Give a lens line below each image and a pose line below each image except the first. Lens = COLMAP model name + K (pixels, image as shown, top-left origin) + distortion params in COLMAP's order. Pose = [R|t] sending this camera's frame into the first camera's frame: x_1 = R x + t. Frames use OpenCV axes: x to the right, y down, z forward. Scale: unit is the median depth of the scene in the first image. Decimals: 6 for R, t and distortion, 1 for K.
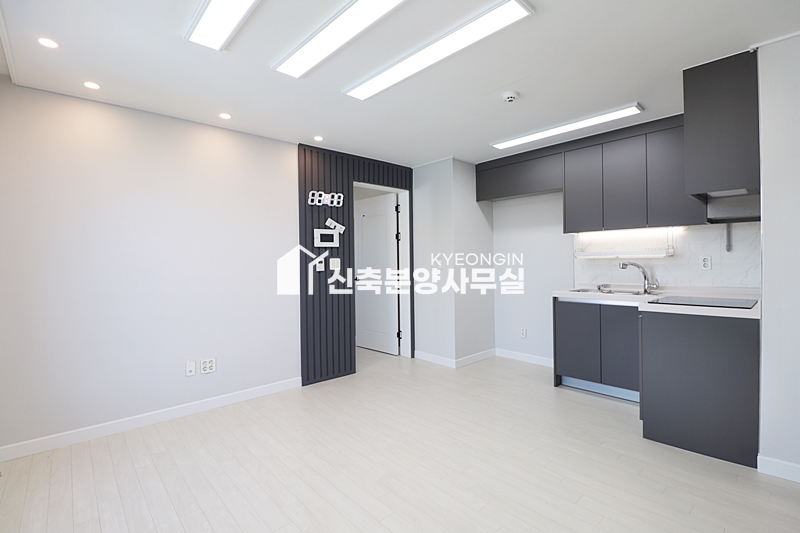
lens RADIAL K [[366.8, 0, 398.8], [0, 366.8, 261.3], [0, 0, 1]] dist [-0.019123, -0.004548]
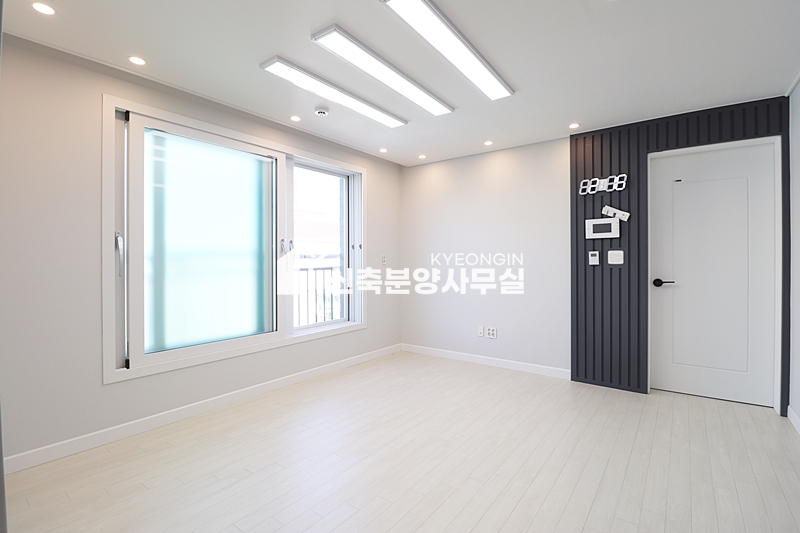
lens RADIAL K [[366.8, 0, 399.9], [0, 366.8, 269.6], [0, 0, 1]] dist [-0.019123, -0.004548]
pose [[0.181261, 0.027671, -0.983046, 0.594733], [-0.005783, 0.999617, 0.027071, 0.016875], [0.983418, 0.000778, 0.181352, 0.348208]]
